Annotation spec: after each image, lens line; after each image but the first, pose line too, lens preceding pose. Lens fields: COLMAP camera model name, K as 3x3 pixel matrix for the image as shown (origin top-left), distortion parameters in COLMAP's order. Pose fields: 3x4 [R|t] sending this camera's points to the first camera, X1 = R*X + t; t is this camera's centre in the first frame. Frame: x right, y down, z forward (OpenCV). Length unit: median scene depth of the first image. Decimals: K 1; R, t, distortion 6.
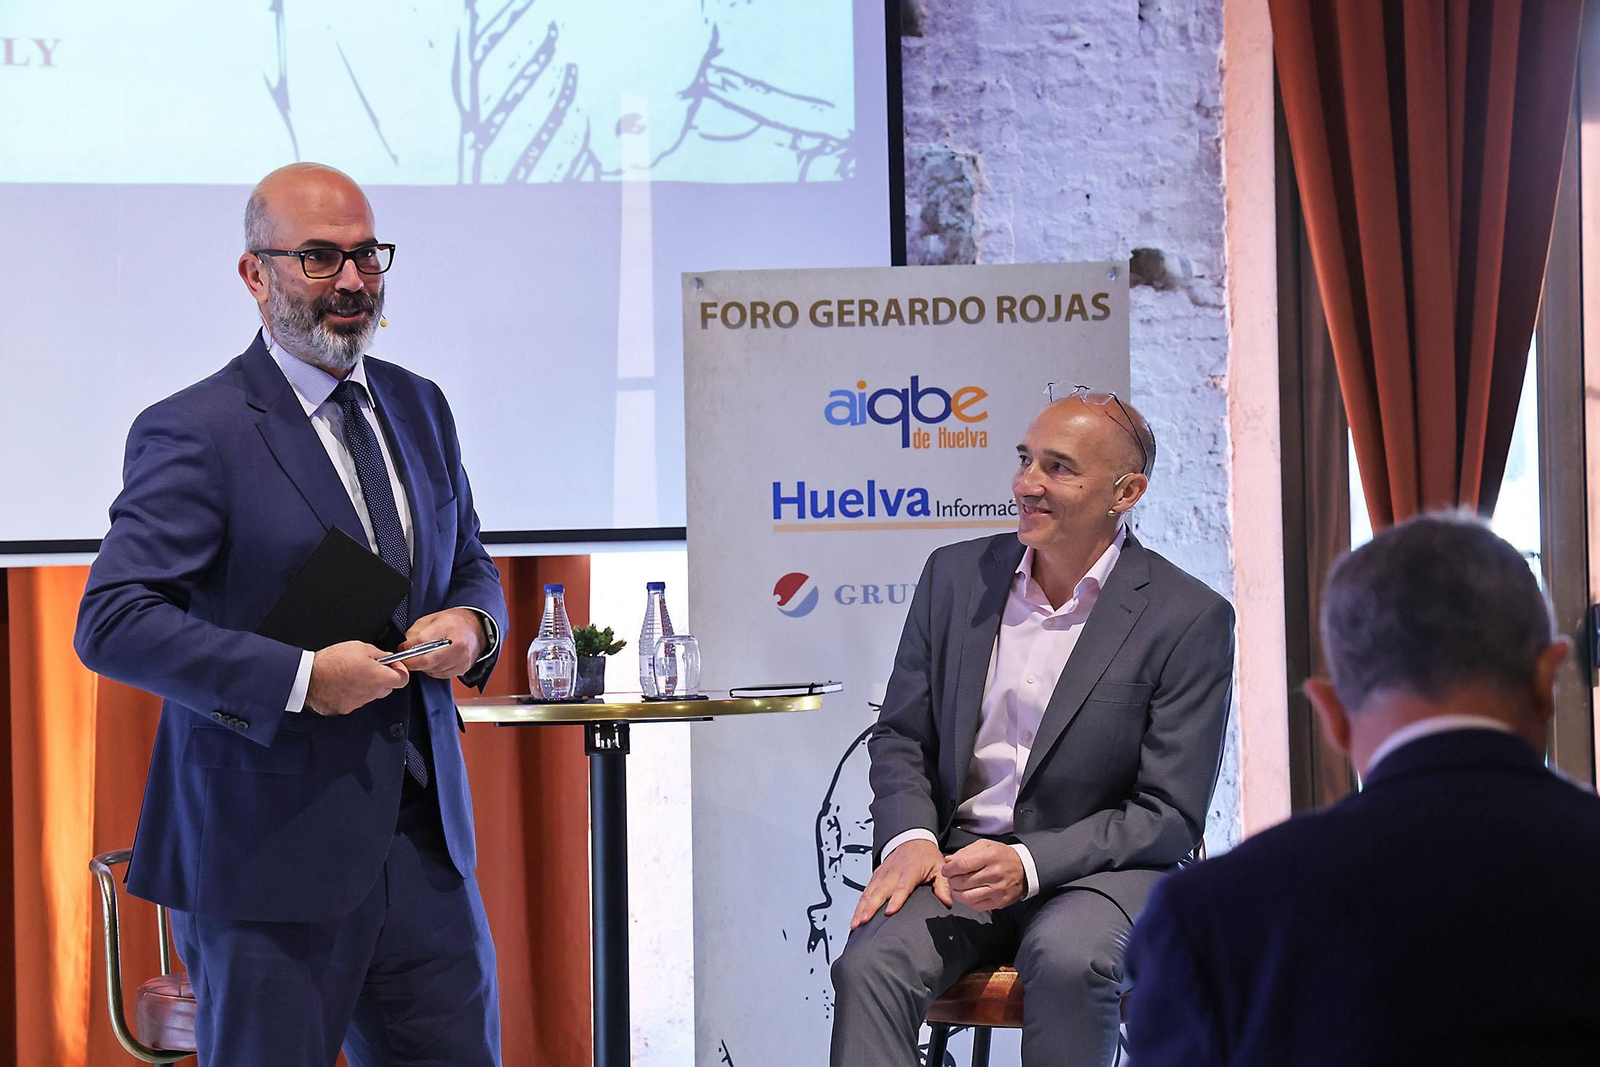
lens RADIAL K [[3992.5, 0, 800.0], [0, 3992.5, 533.5], [0, 0, 1]] dist [0.394574, 0.456508]
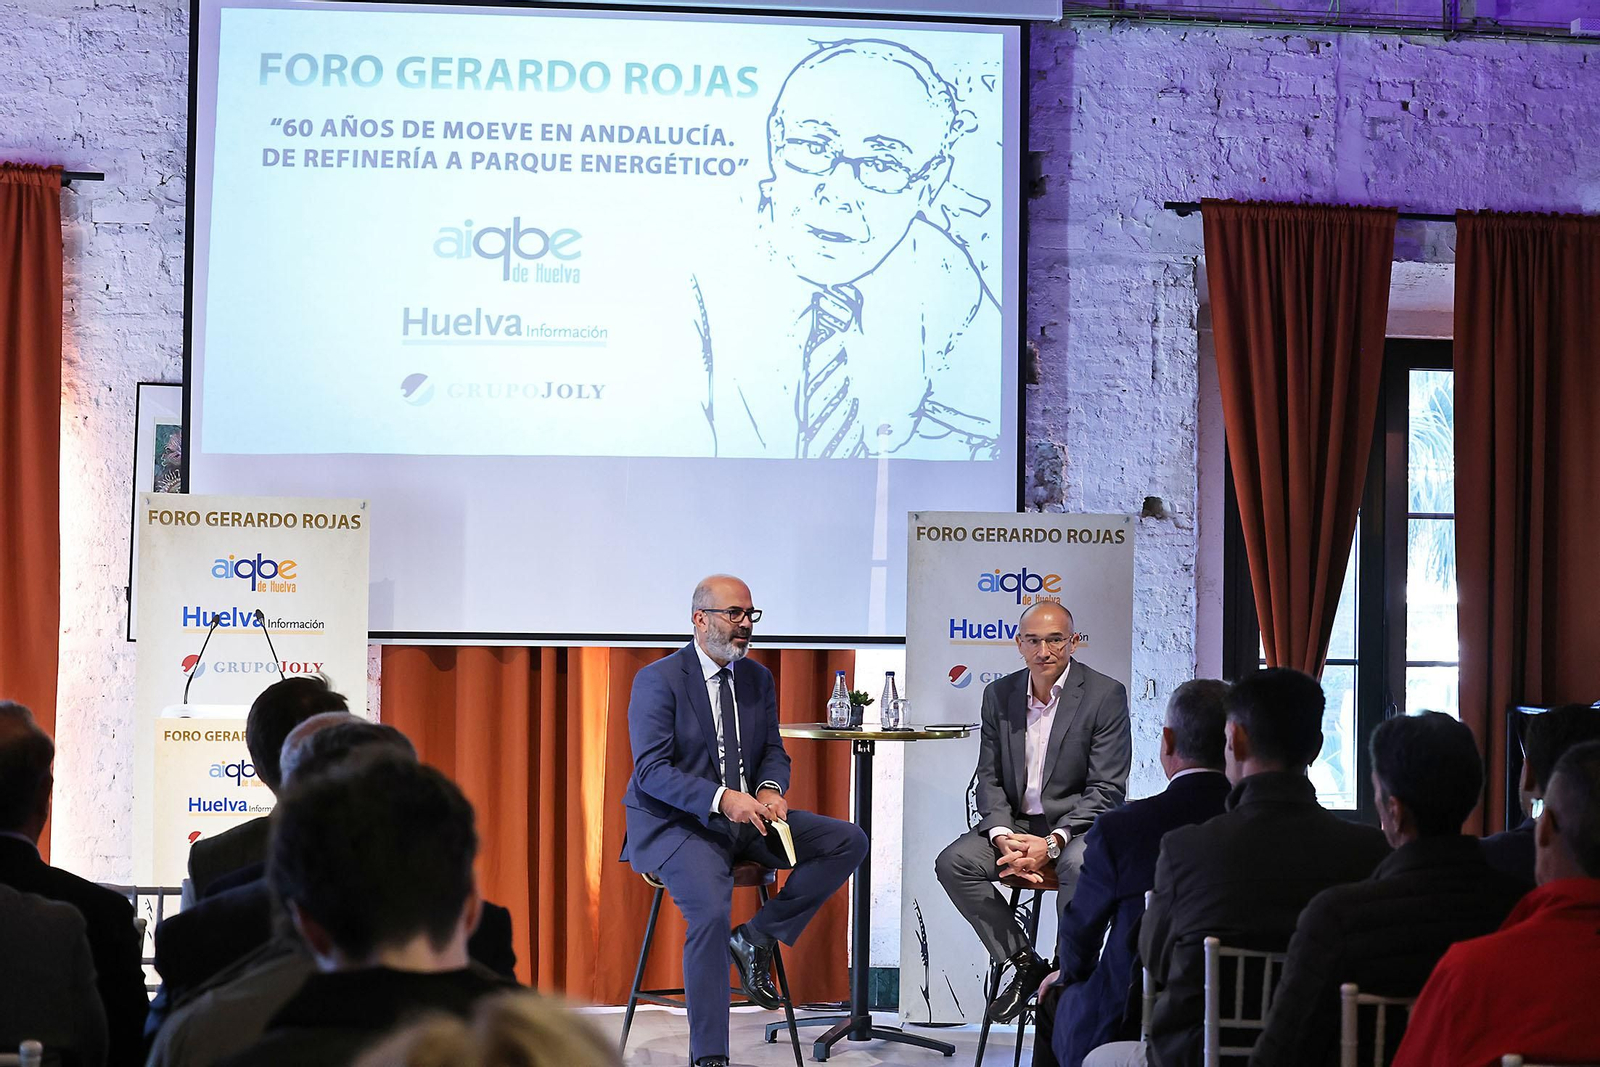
lens RADIAL K [[3280.7, 0, 800.0], [0, 3280.7, 533.5], [0, 0, 1]] dist [-0.081487, -0.067700]
pose [[0.997613, 0.035672, -0.059125, 0.013040], [-0.035921, 0.999350, -0.003151, -0.046388], [0.058974, 0.005267, 0.998246, -0.607776]]
